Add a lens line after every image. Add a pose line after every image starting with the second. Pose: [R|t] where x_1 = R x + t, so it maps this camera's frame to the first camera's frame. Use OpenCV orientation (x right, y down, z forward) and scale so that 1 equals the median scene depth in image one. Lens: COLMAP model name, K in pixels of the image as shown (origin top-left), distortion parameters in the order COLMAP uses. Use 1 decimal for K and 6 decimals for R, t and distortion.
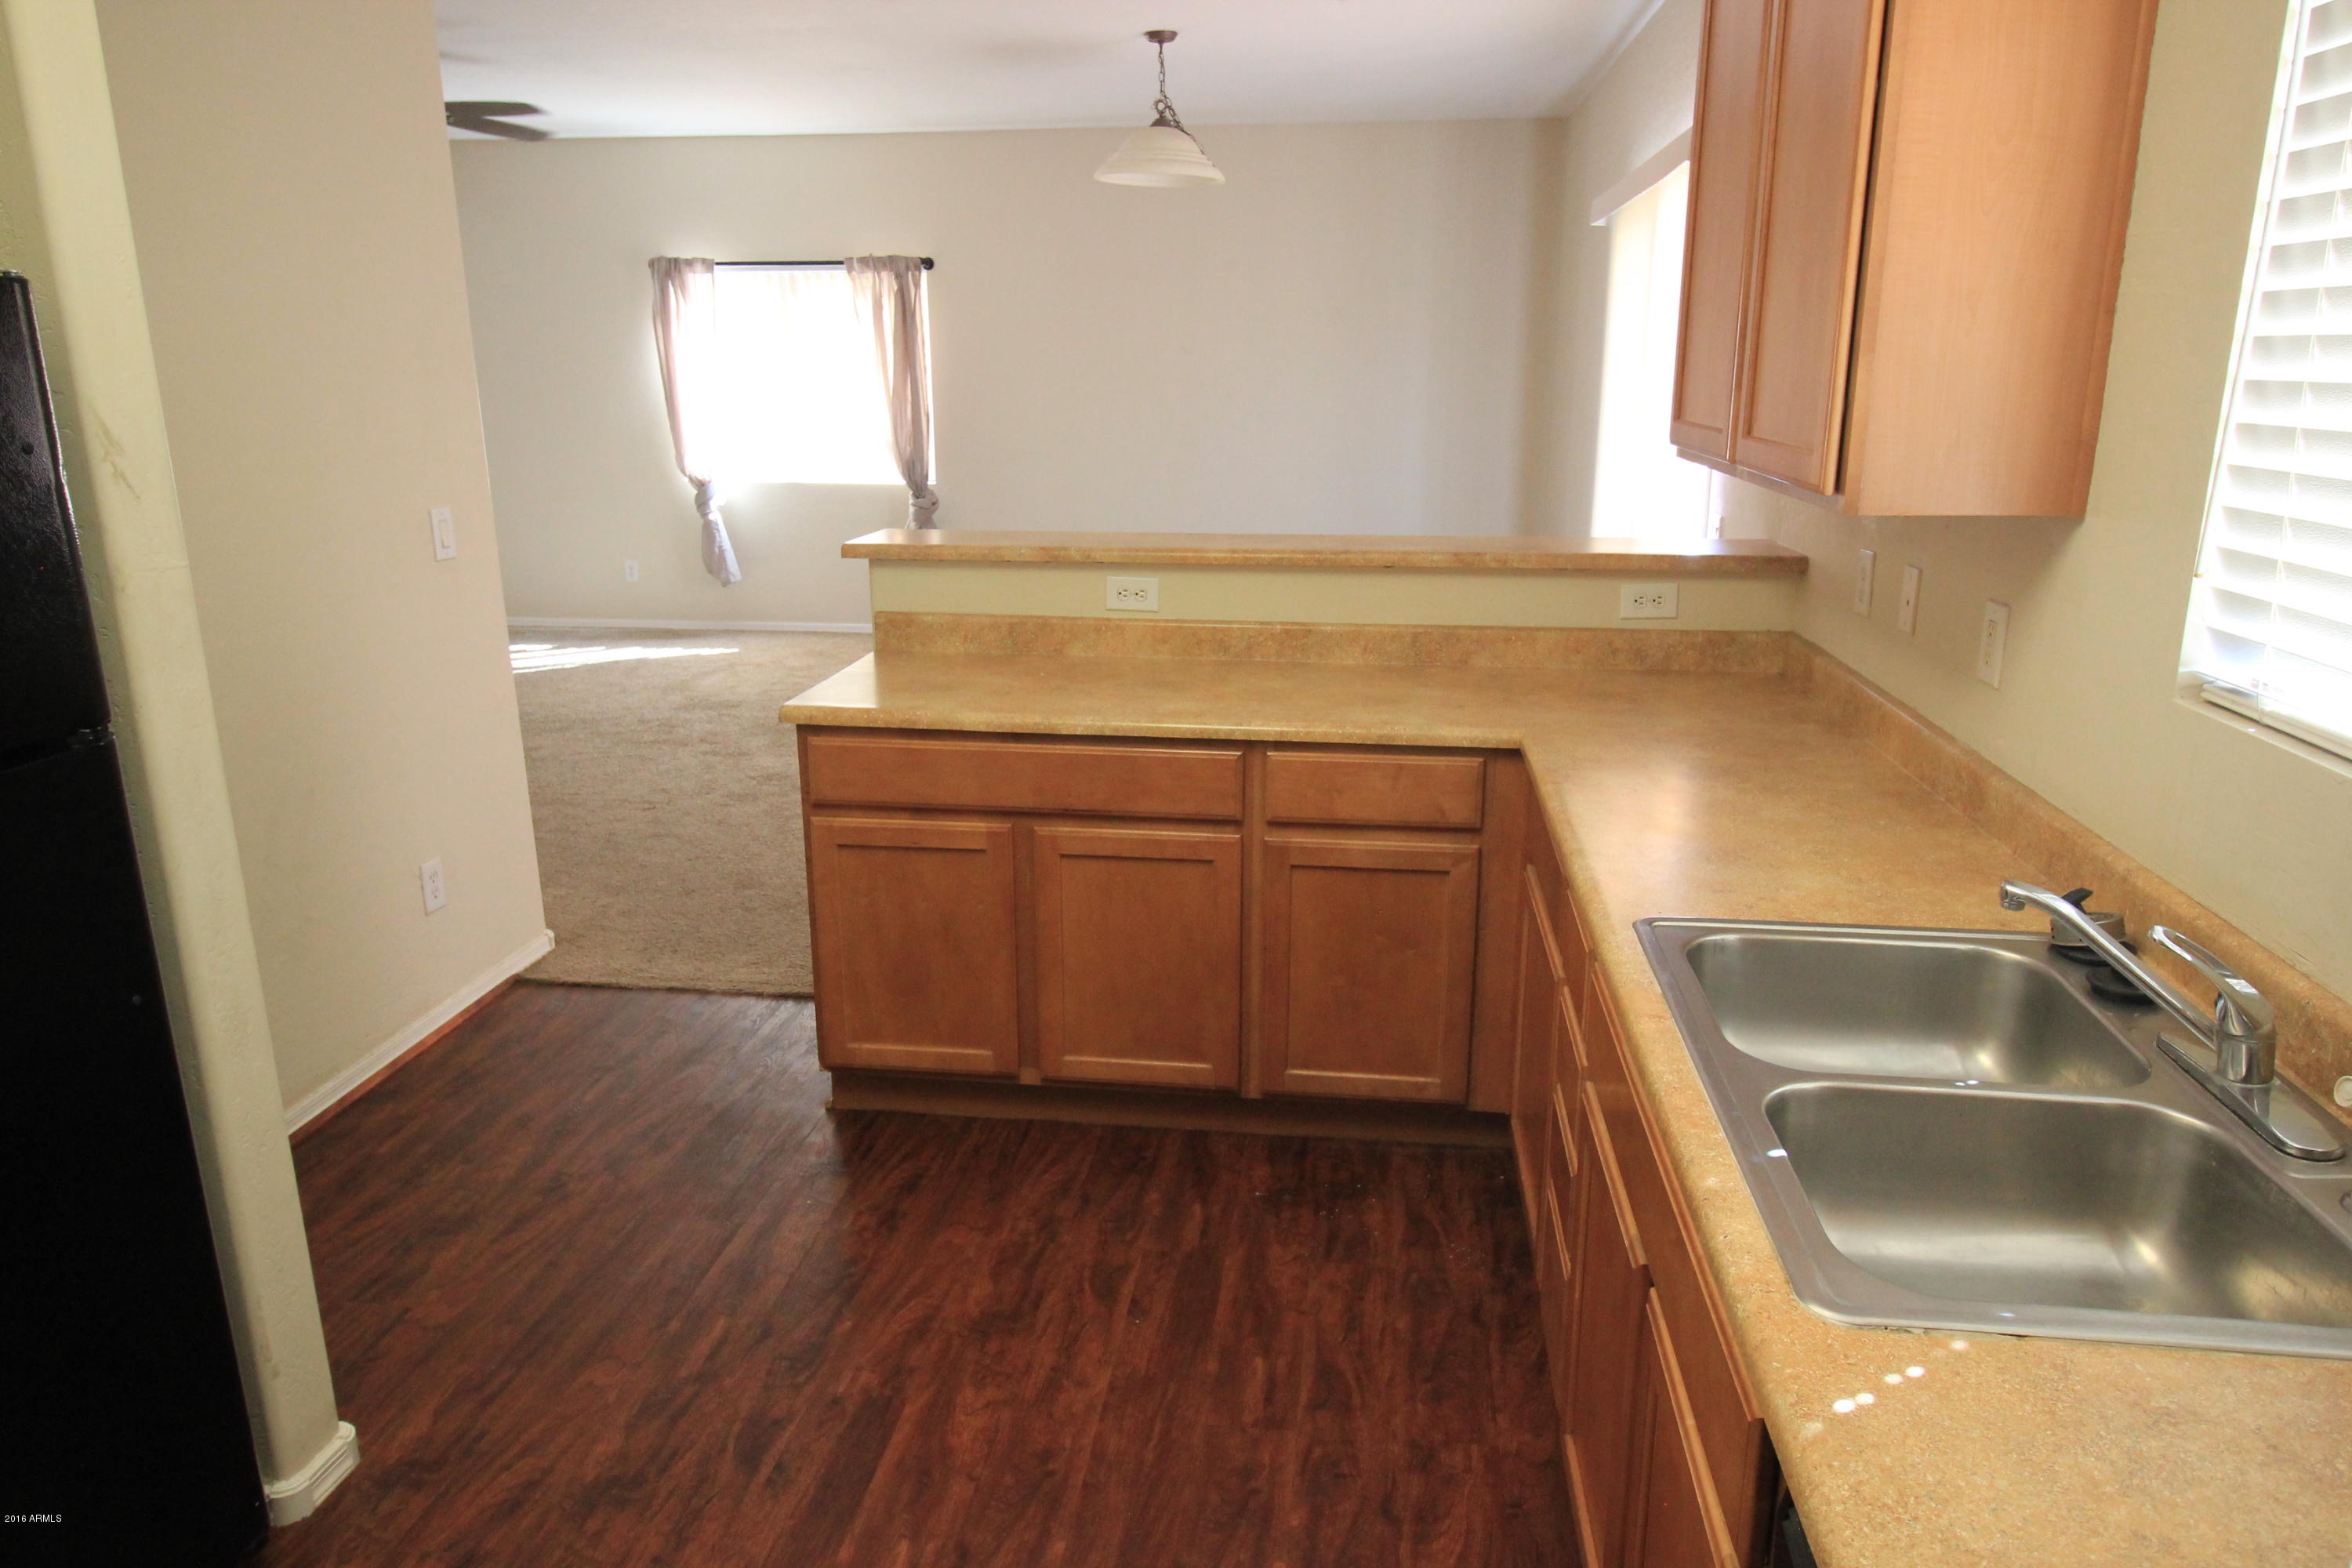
lens RADIAL K [[1540.5, 0, 1182.6], [0, 1540.5, 773.7], [0, 0, 1]] dist [0.005899, -0.005161]
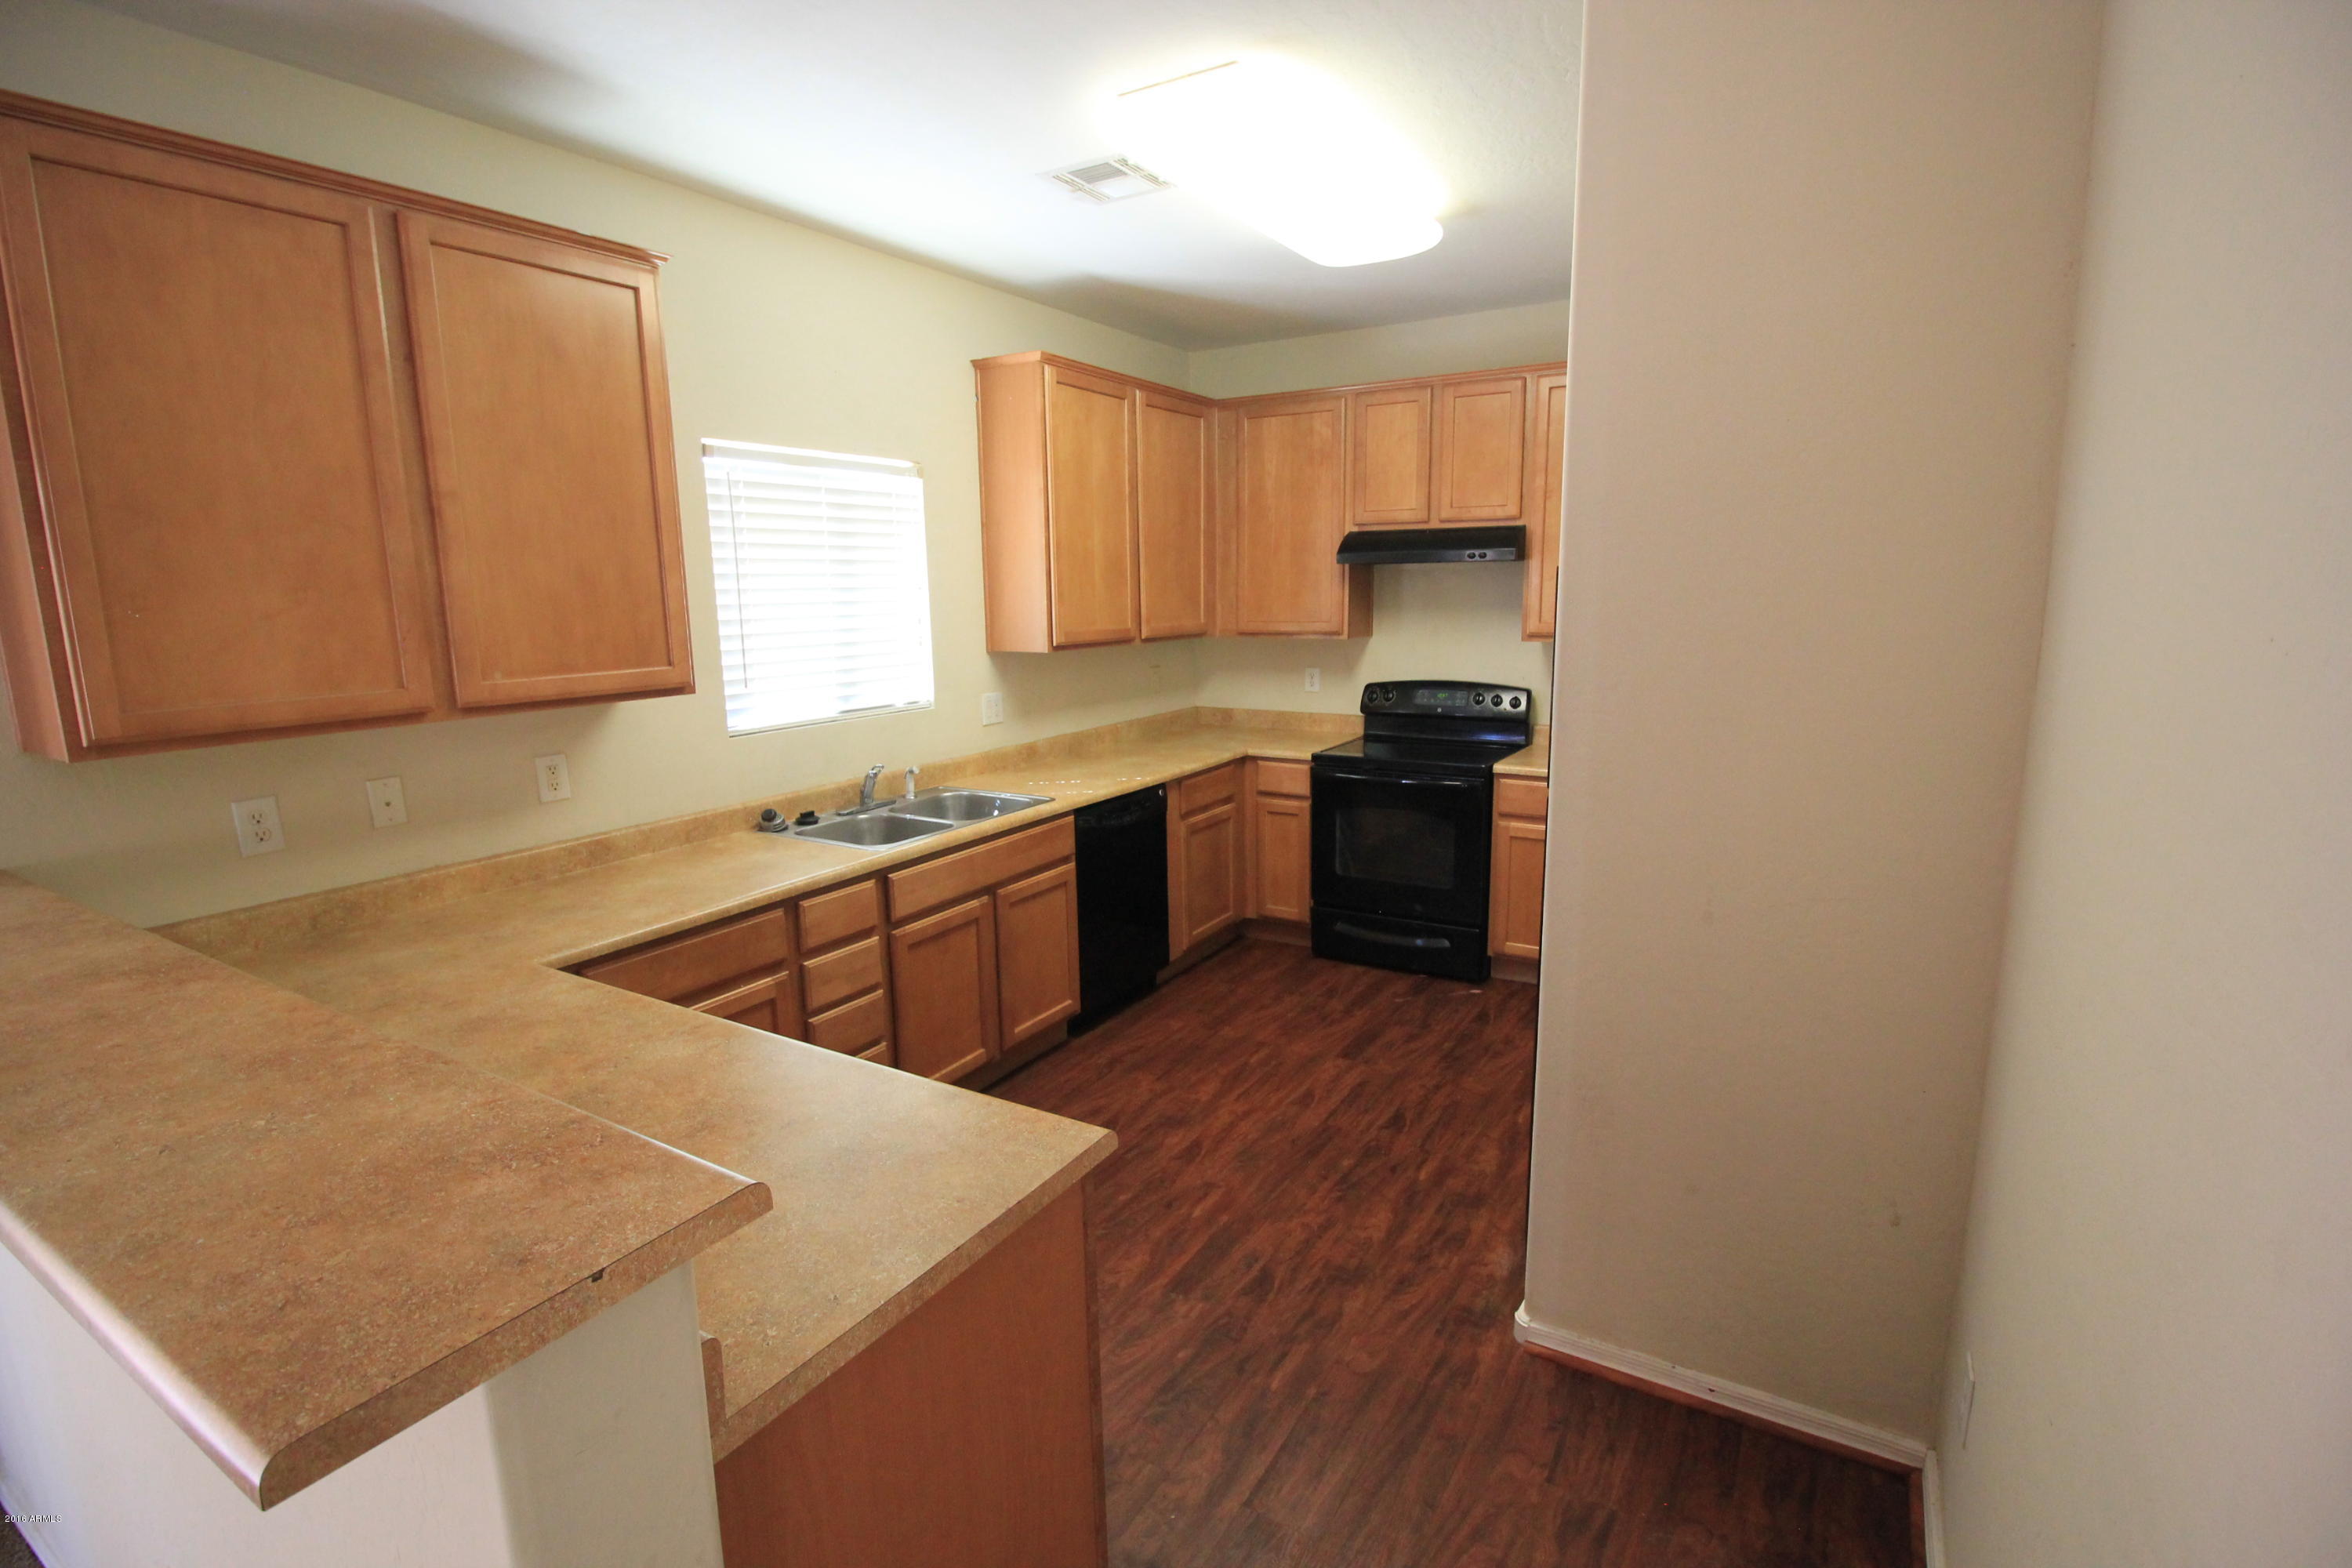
lens RADIAL K [[1095.7, 0, 1180.3], [0, 1095.7, 773.7], [0, 0, 1]] dist [0.001790, -0.014379]
pose [[-0.913084, -0.054734, 0.404082, -0.614761], [0.124121, 0.906622, 0.403275, -0.491343], [-0.388423, 0.418379, -0.821028, 1.703796]]
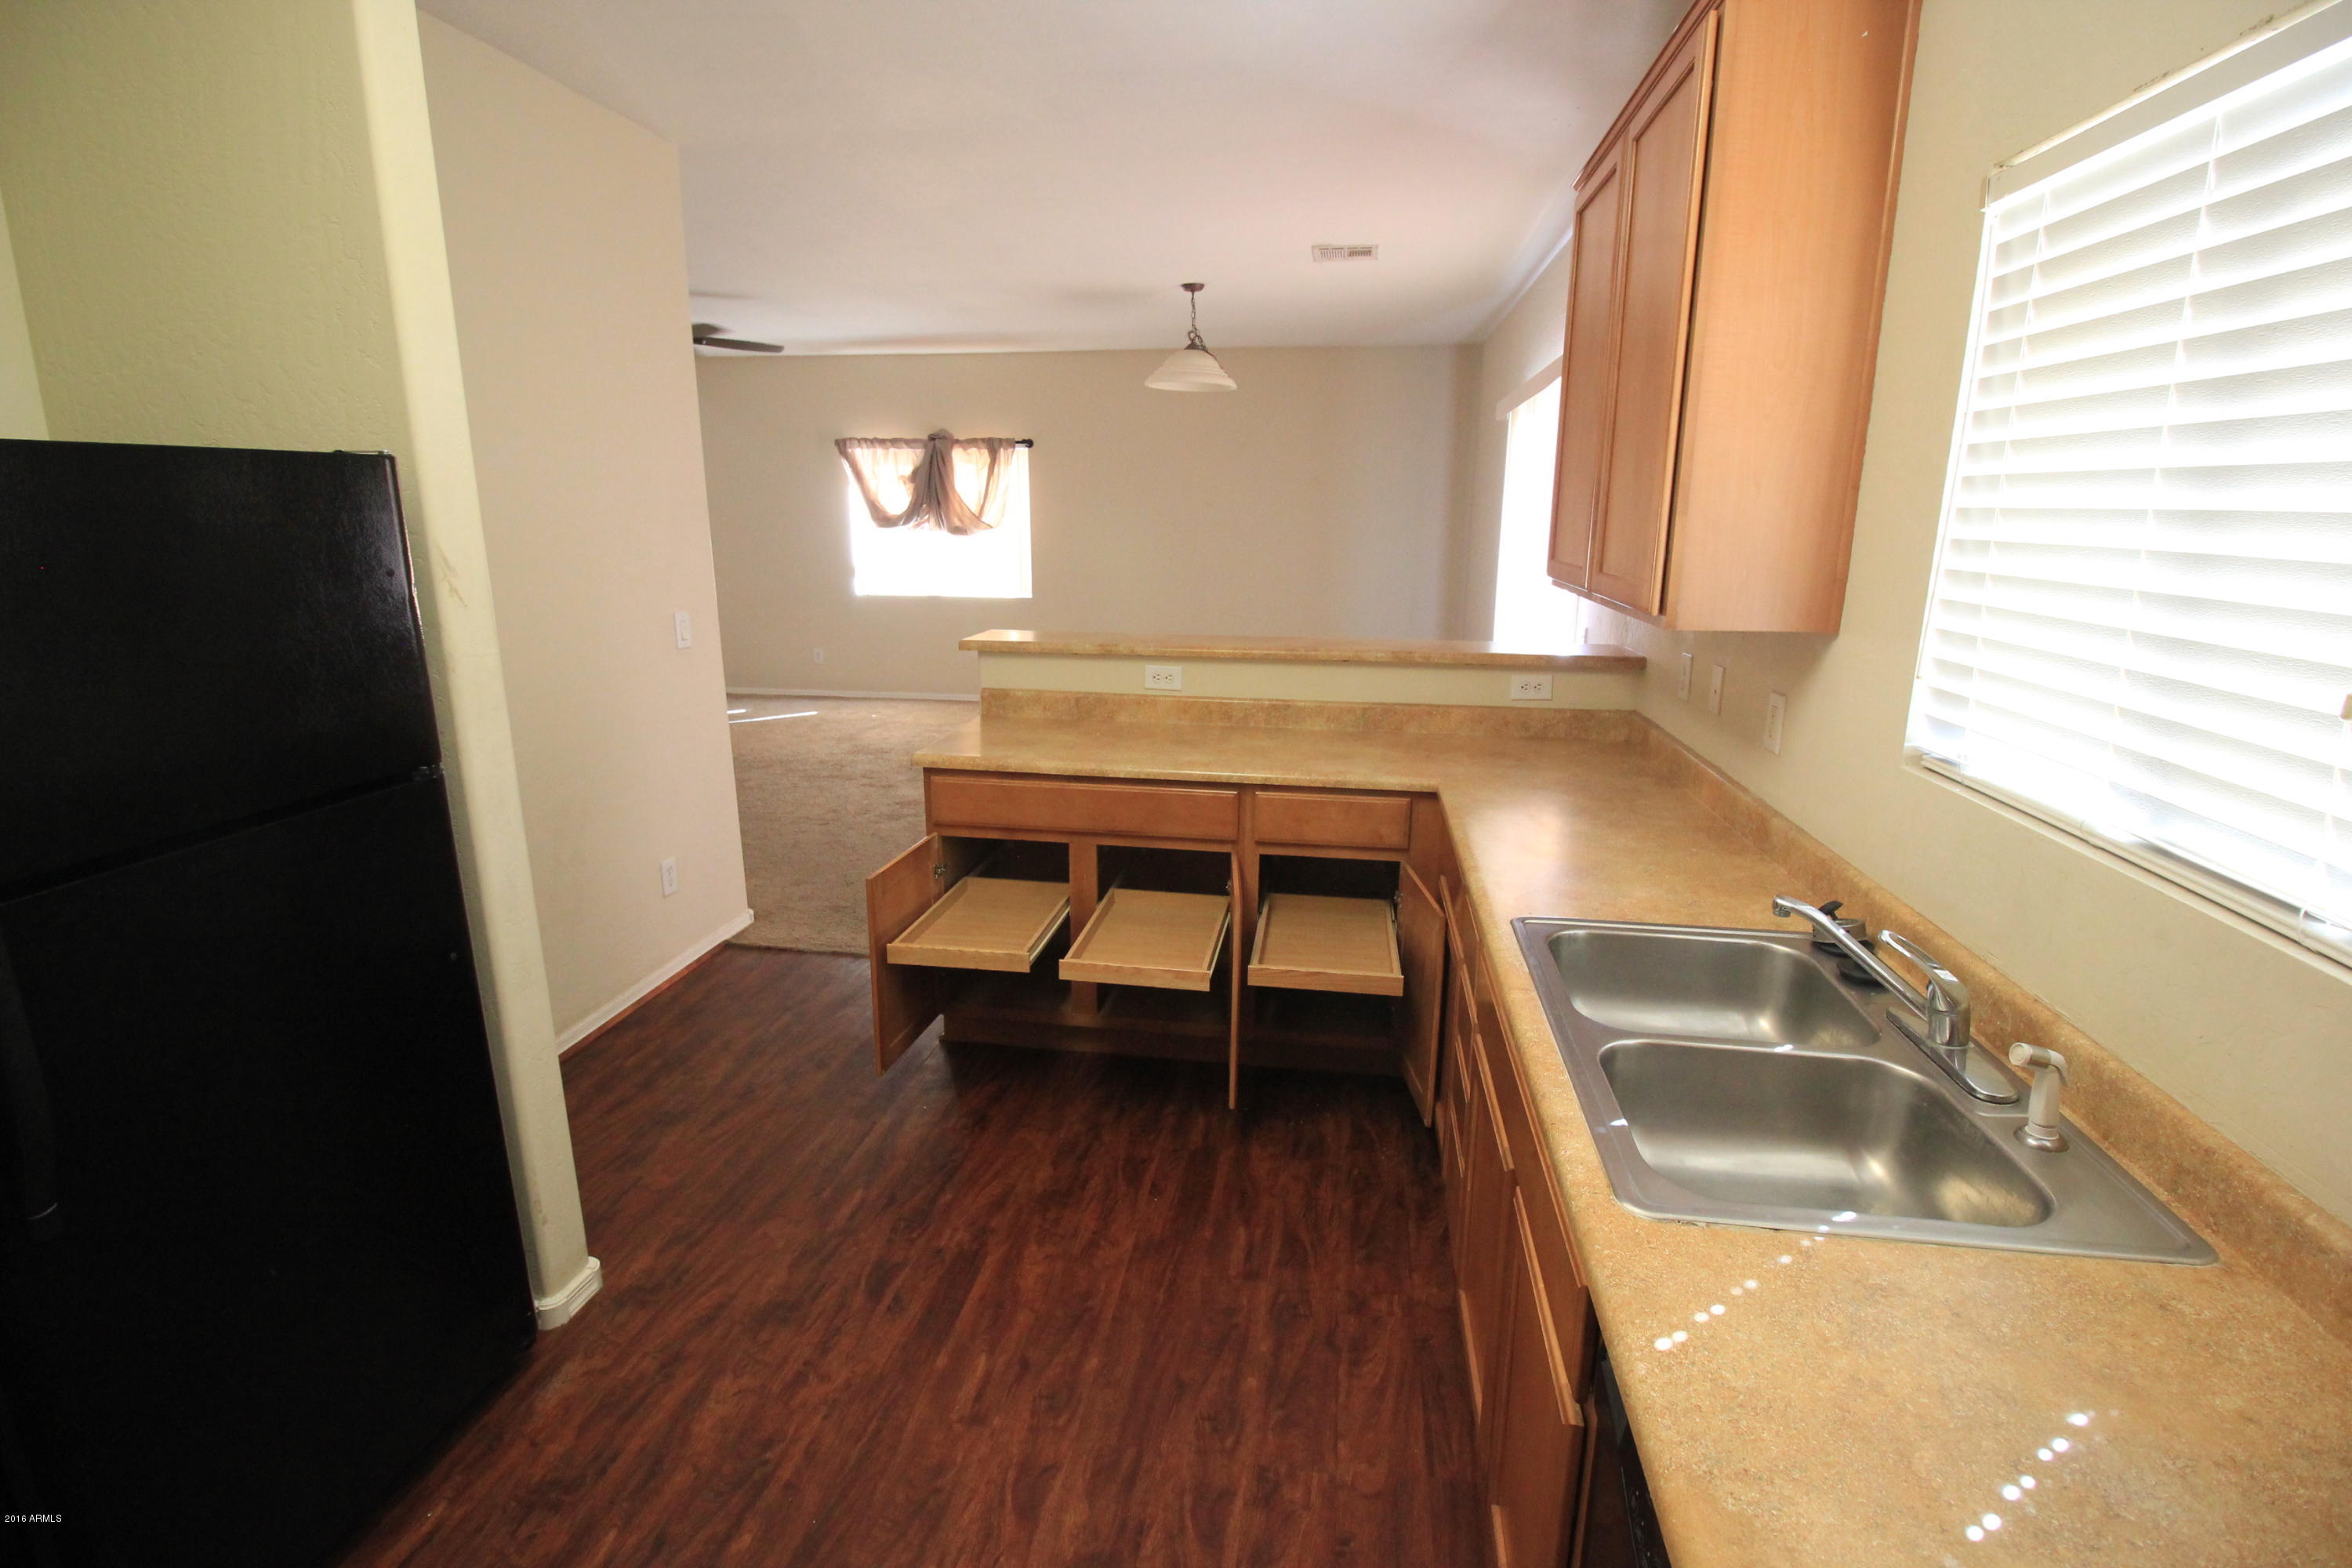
lens RADIAL K [[1095.7, 0, 1180.3], [0, 1095.7, 773.7], [0, 0, 1]] dist [0.001790, -0.014379]
pose [[0.999584, 0.014071, -0.025162, 0.013668], [-0.014737, 0.999541, -0.026469, -0.003999], [0.024778, 0.026828, 0.999333, 0.000266]]
